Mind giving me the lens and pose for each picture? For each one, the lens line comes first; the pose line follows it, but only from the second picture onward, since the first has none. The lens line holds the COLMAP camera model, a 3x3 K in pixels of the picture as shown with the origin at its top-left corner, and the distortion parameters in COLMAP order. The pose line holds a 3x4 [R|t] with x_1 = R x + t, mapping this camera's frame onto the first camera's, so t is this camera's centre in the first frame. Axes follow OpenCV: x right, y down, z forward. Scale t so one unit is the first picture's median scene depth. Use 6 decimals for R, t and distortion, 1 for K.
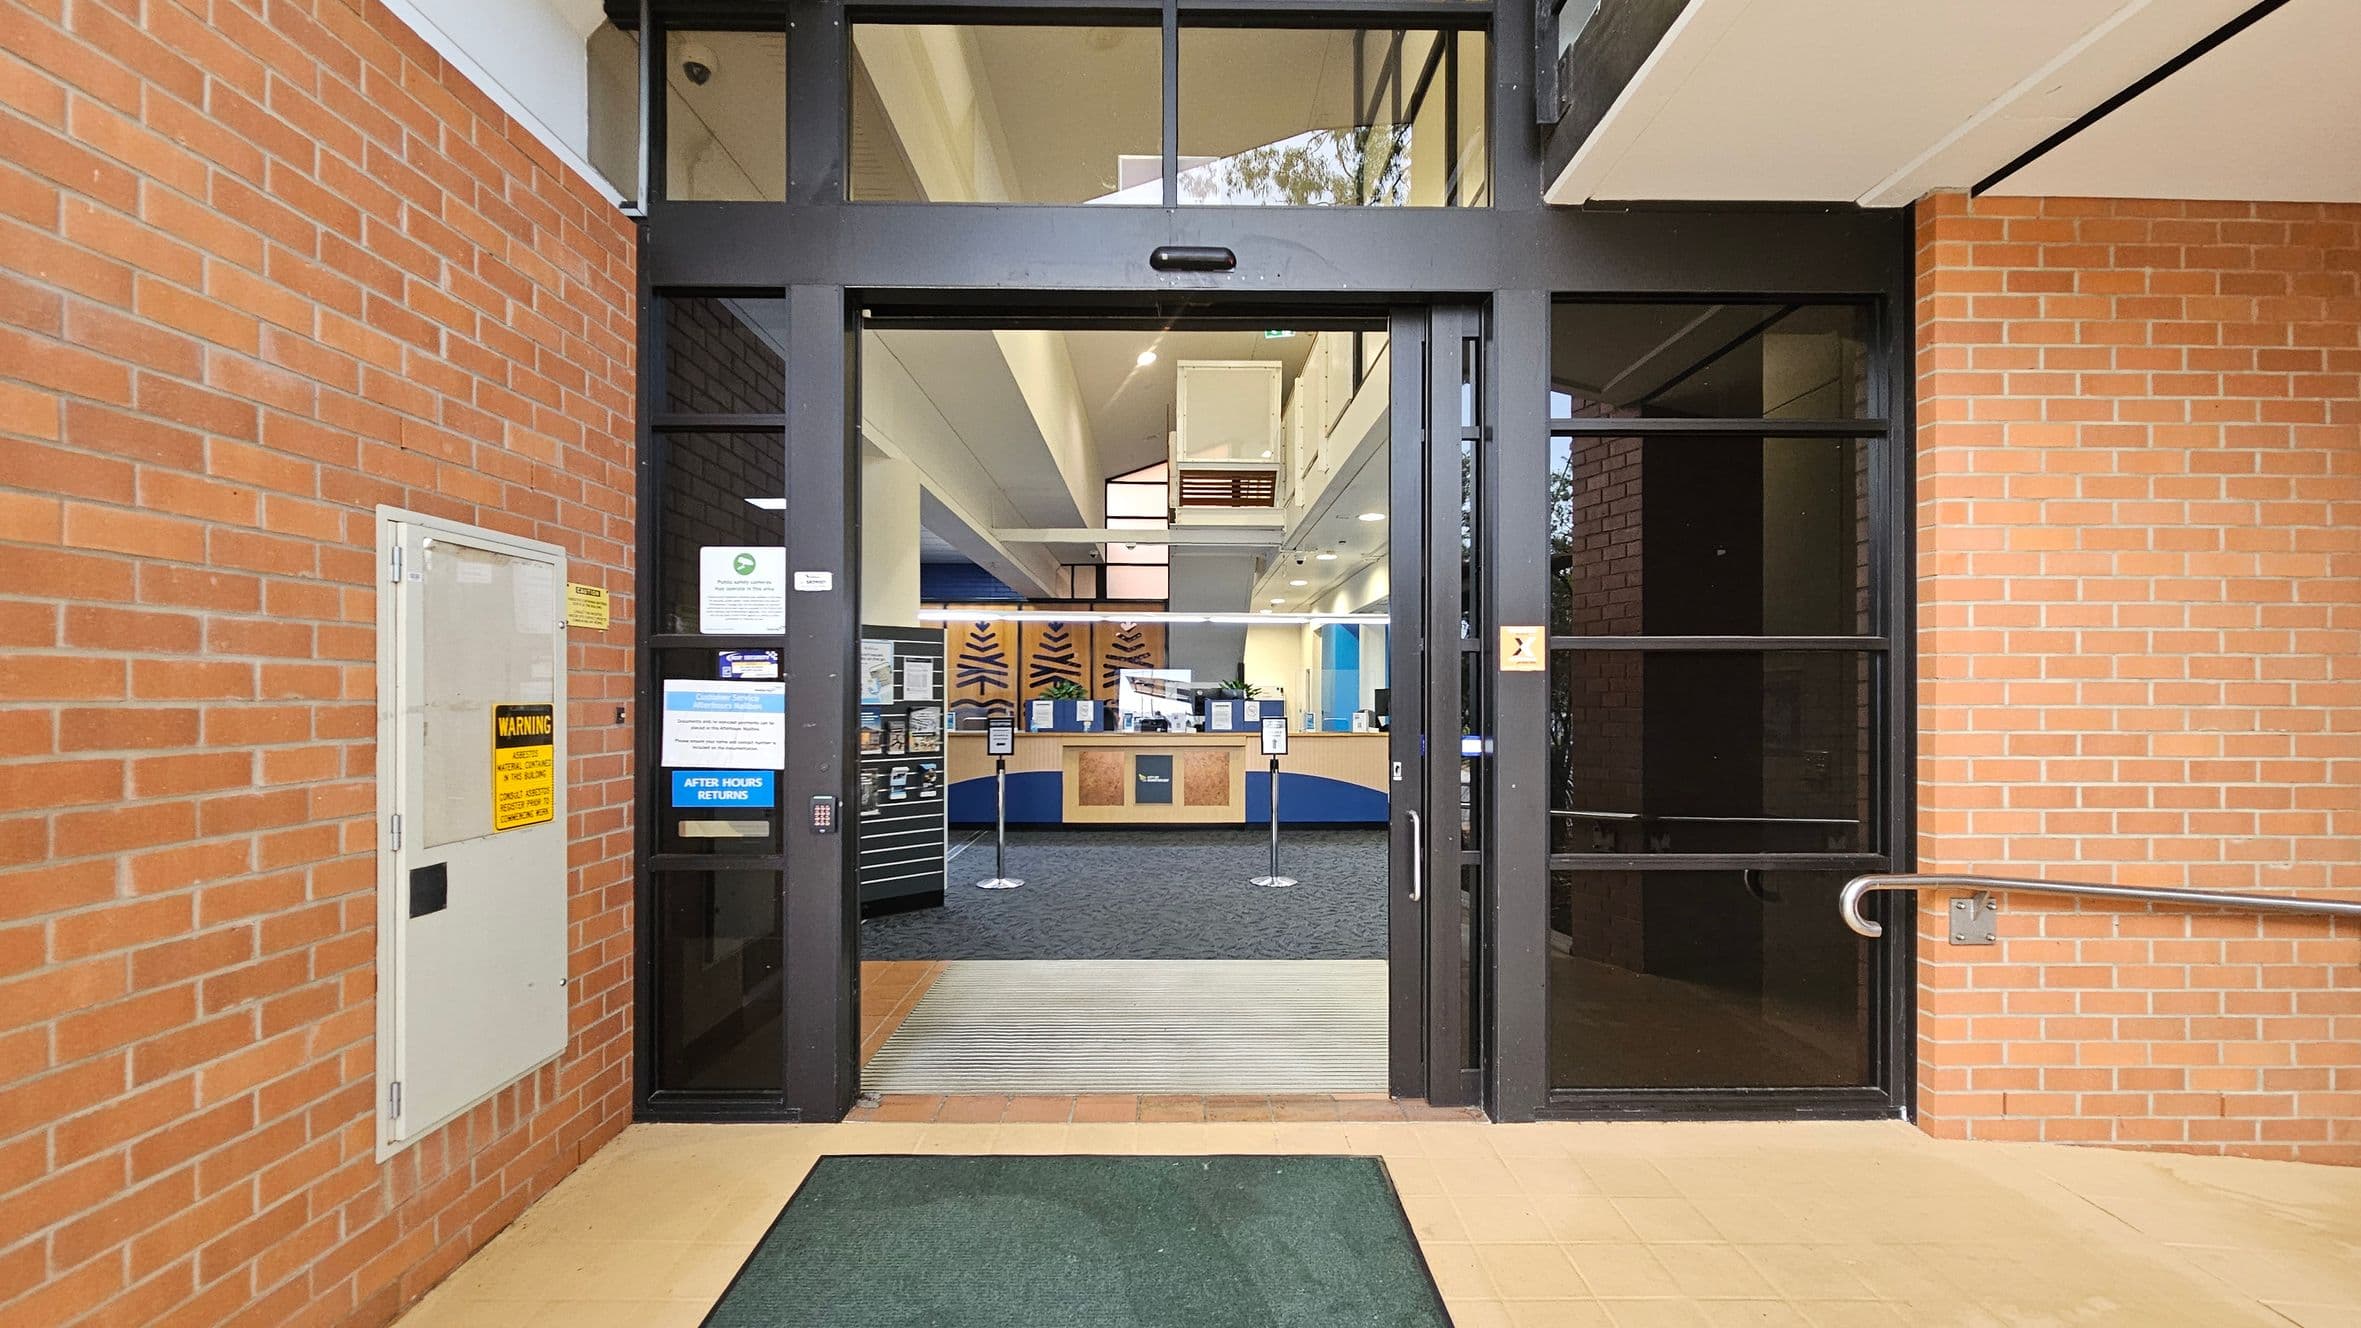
lens RADIAL K [[967.5, 0, 1203.6], [0, 967.5, 684.0], [0, 0, 1]] dist [-0.001317, -0.000408]
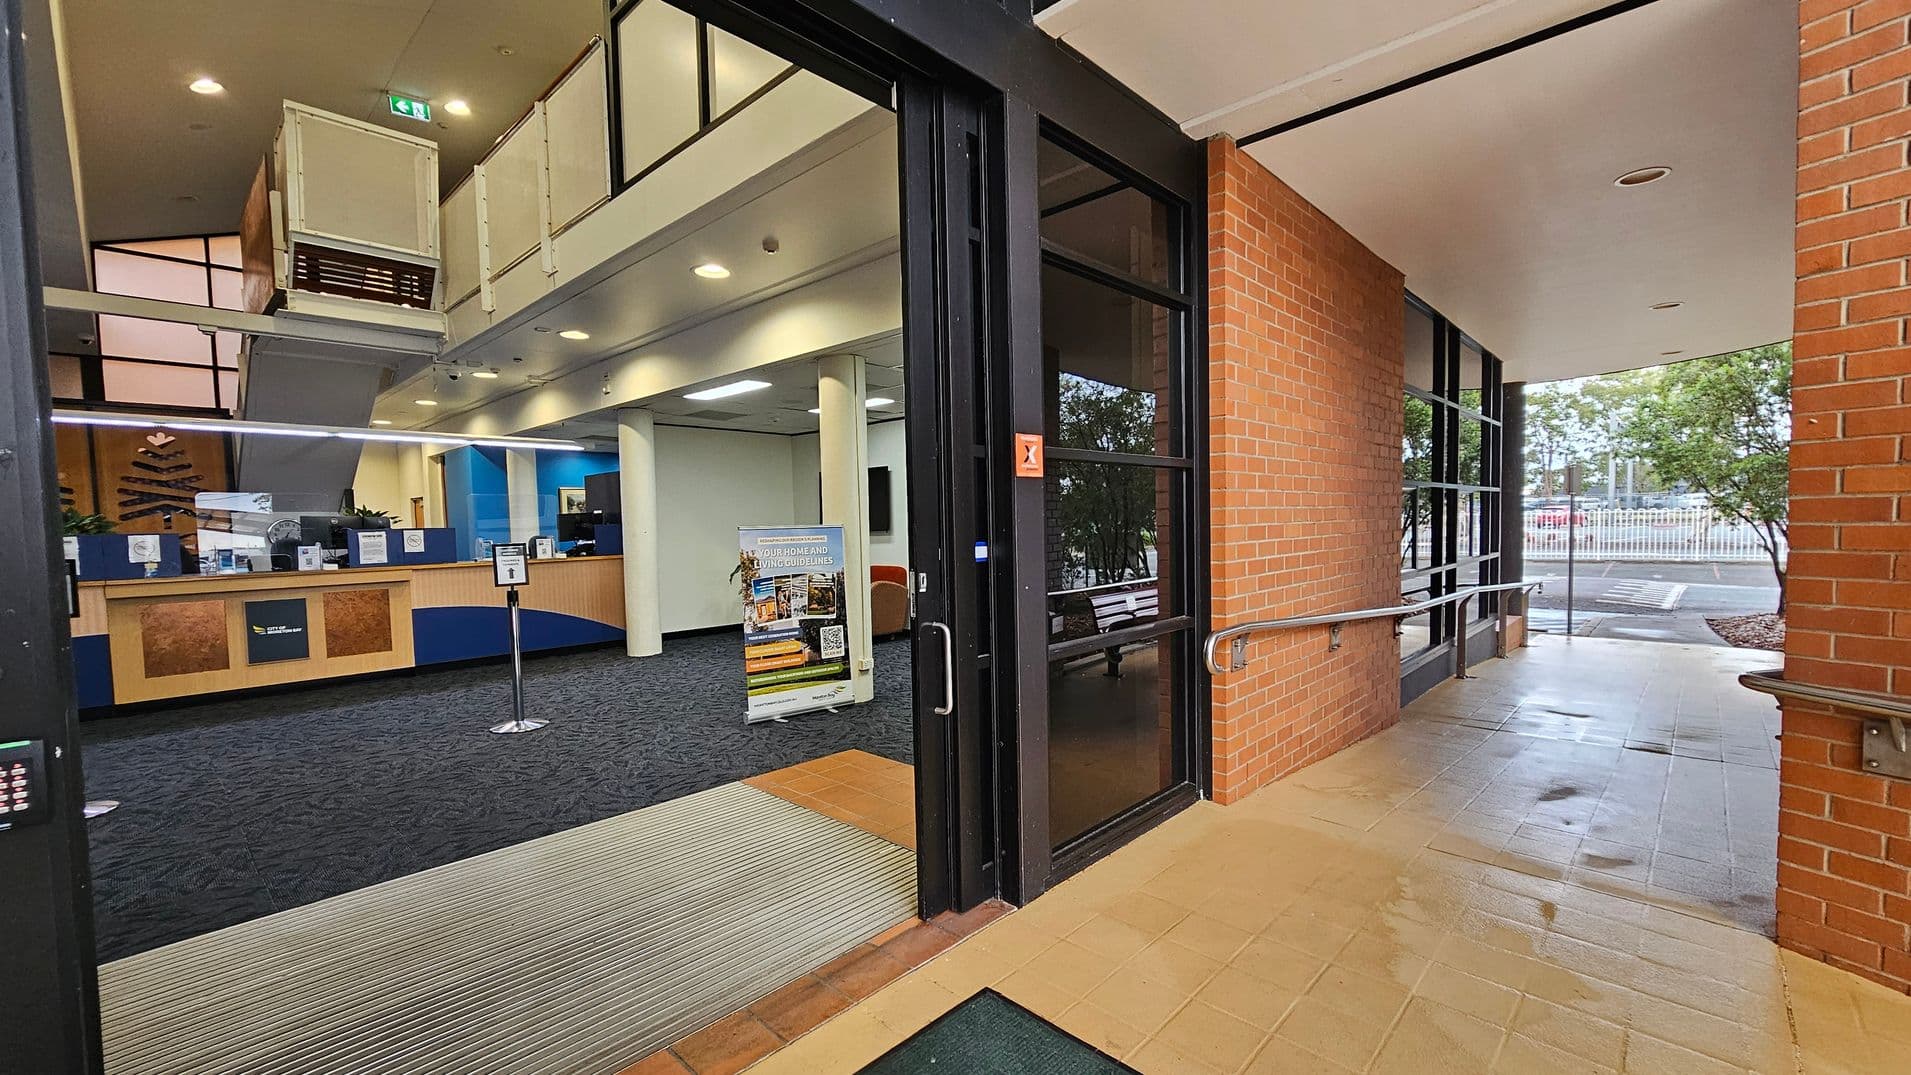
lens RADIAL K [[783.1, 0, 937.7], [0, 783.1, 551.0], [0, 0, 1]] dist [-0.001317, -0.000408]
pose [[0.706054, -0.048207, 0.706515, -0.119501], [0.014566, 0.998458, 0.053570, 0.006706], [-0.708008, -0.027532, 0.705668, 0.163589]]
